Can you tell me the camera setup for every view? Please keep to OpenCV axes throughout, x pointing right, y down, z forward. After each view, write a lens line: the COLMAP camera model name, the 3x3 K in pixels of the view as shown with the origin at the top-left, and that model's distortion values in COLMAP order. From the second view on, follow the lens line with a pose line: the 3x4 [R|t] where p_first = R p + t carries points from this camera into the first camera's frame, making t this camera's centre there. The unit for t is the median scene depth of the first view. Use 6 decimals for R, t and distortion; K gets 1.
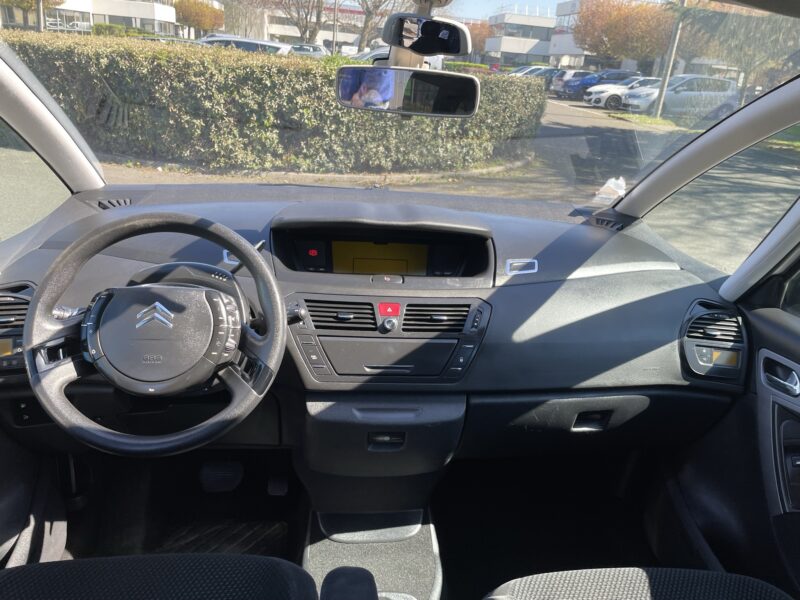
lens RADIAL K [[603.5, 0, 401.1], [0, 603.5, 305.7], [0, 0, 1]] dist [0.065065, -0.087614]
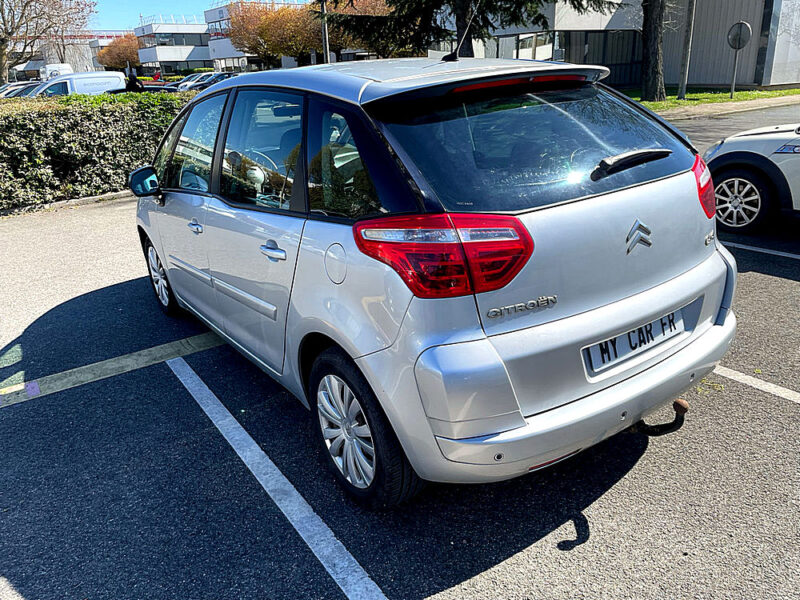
lens RADIAL K [[603.5, 0, 405.2], [0, 603.5, 300.1], [0, 0, 1]] dist [0.065065, -0.087614]
pose [[0.859382, -0.289025, 0.421814, -0.180426], [0.291901, 0.954603, 0.059387, 0.075365], [-0.419829, 0.072092, 0.904735, -0.286486]]
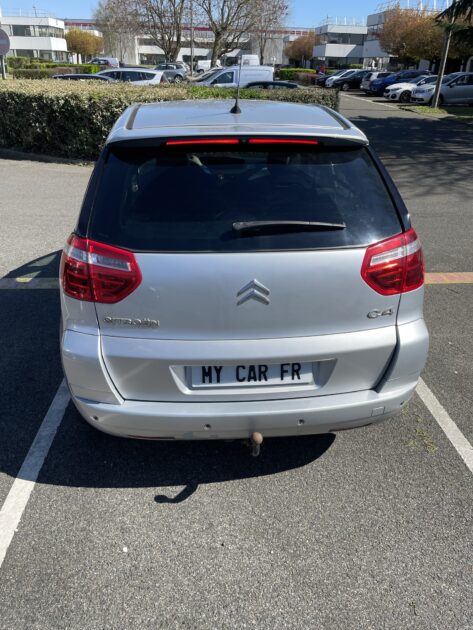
lens RADIAL K [[475.2, 0, 237.7], [0, 475.2, 323.6], [0, 0, 1]] dist [0.065065, -0.087614]
pose [[0.998012, -0.045120, -0.044014, 0.026532], [0.049603, 0.993048, 0.106750, 0.082912], [0.038891, -0.108721, 0.993311, -0.337666]]
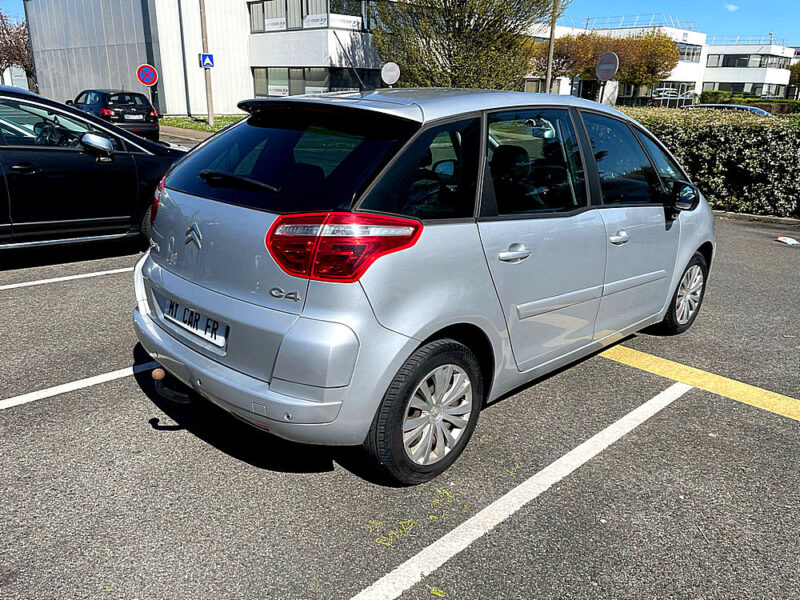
lens RADIAL K [[603.5, 0, 396.4], [0, 603.5, 299.4], [0, 0, 1]] dist [0.065065, -0.087614]
pose [[0.624639, 0.184120, -0.758898, 0.344185], [-0.261537, 0.965009, 0.018858, 0.092220], [0.735816, 0.186701, 0.650936, -0.218704]]
